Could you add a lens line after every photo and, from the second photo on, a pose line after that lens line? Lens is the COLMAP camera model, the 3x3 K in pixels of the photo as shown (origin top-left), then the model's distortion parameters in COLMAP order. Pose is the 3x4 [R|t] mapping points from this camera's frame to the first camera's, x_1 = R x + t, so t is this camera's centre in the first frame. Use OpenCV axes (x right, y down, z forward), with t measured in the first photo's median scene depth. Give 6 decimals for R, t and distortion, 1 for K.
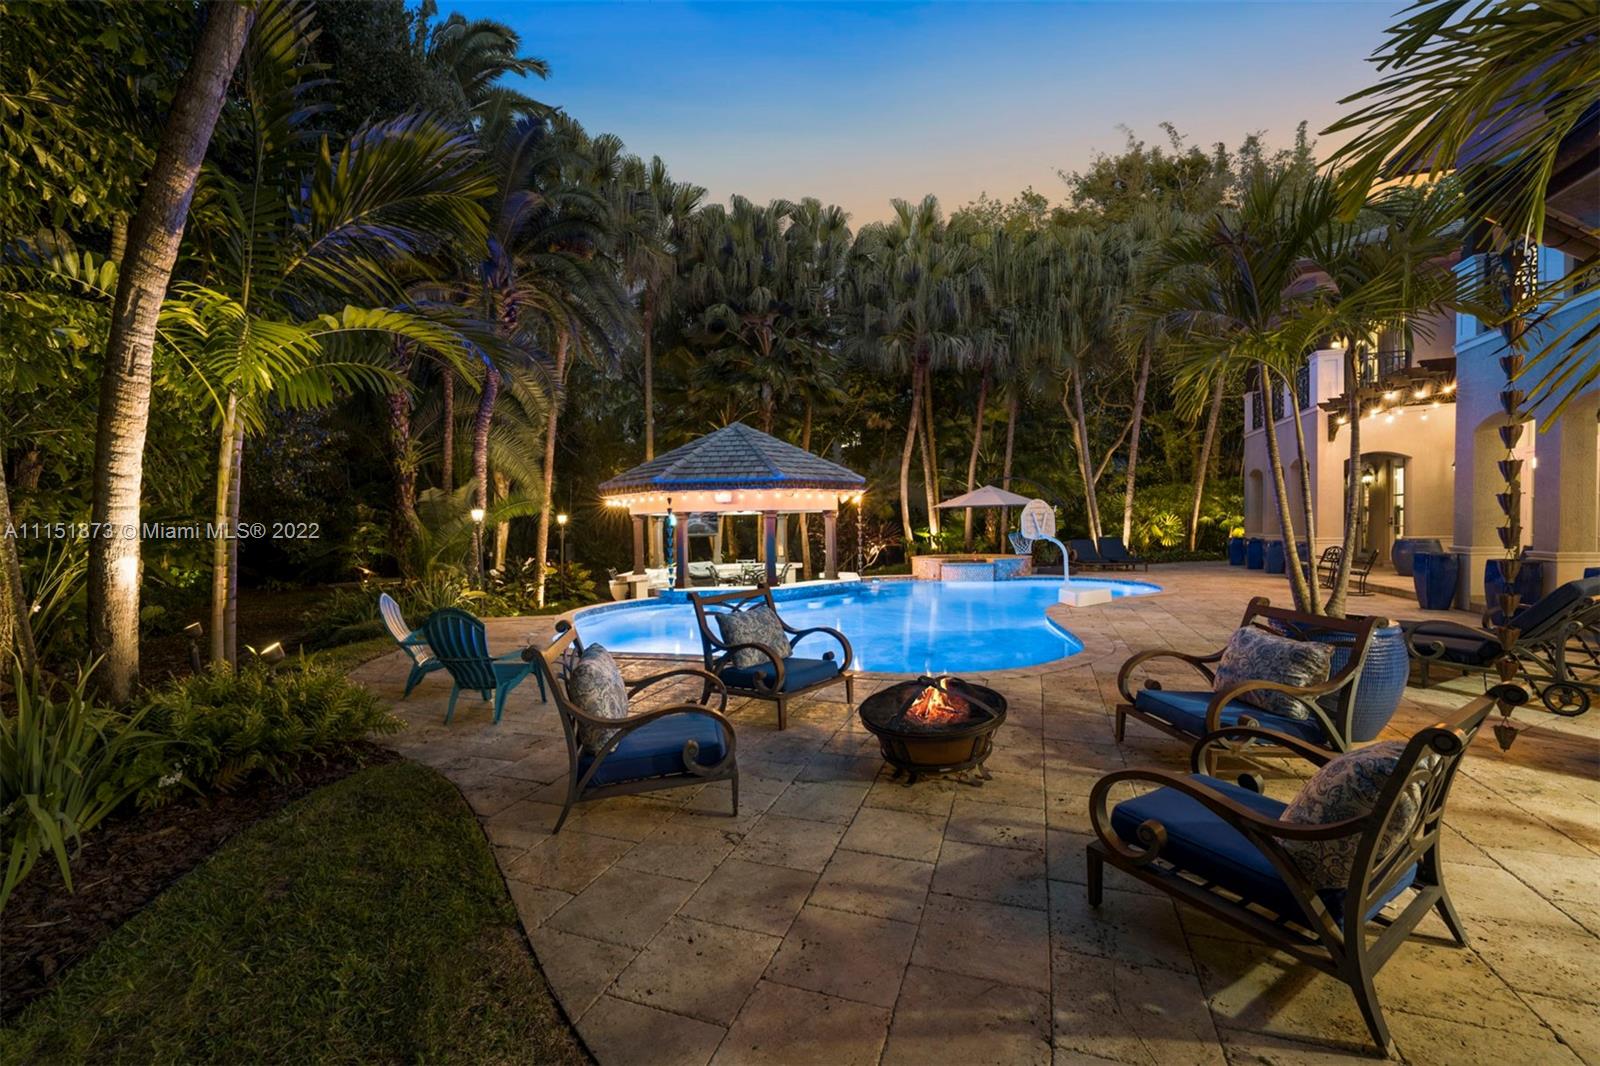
lens RADIAL K [[609.4, 0, 800.0], [0, 609.4, 533.0], [0, 0, 1]] dist [-0.000702, -0.000273]
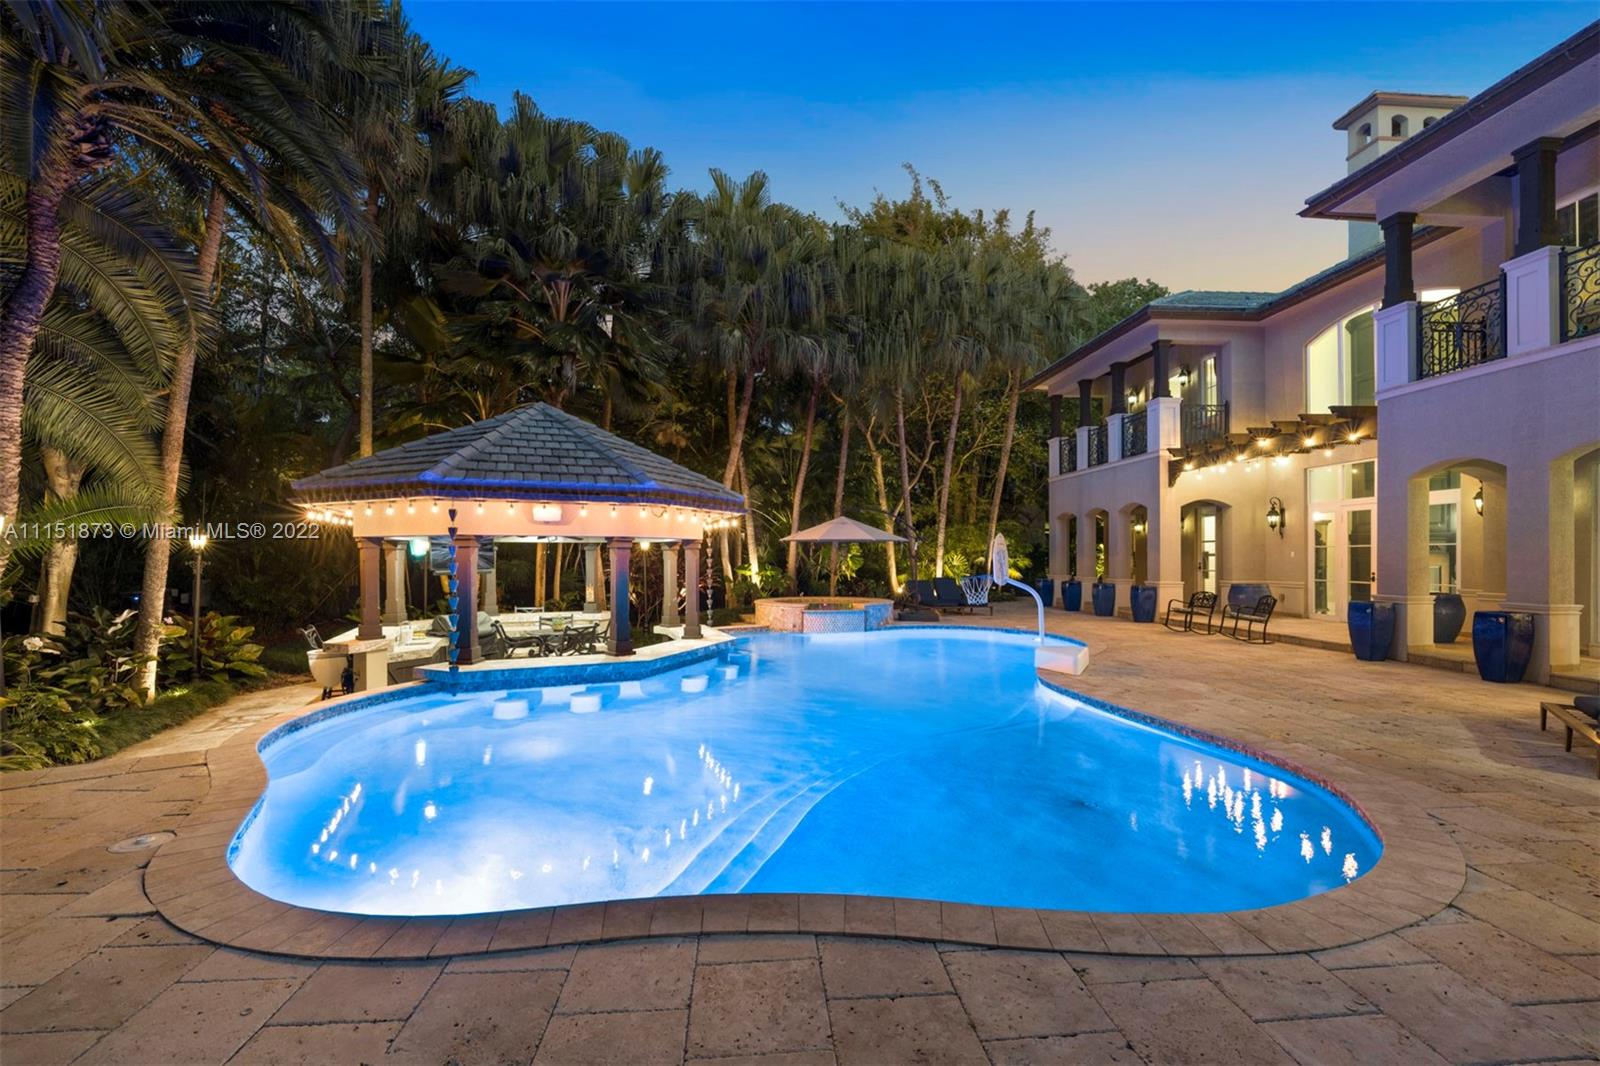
lens RADIAL K [[643.8, 0, 796.4], [0, 643.8, 560.0], [0, 0, 1]] dist [0.001428, -0.005244]
pose [[0.921445, 0.018188, 0.388084, -0.110377], [-0.013727, 0.999804, -0.014264, -0.004272], [-0.388267, 0.007816, 0.921514, 0.230867]]
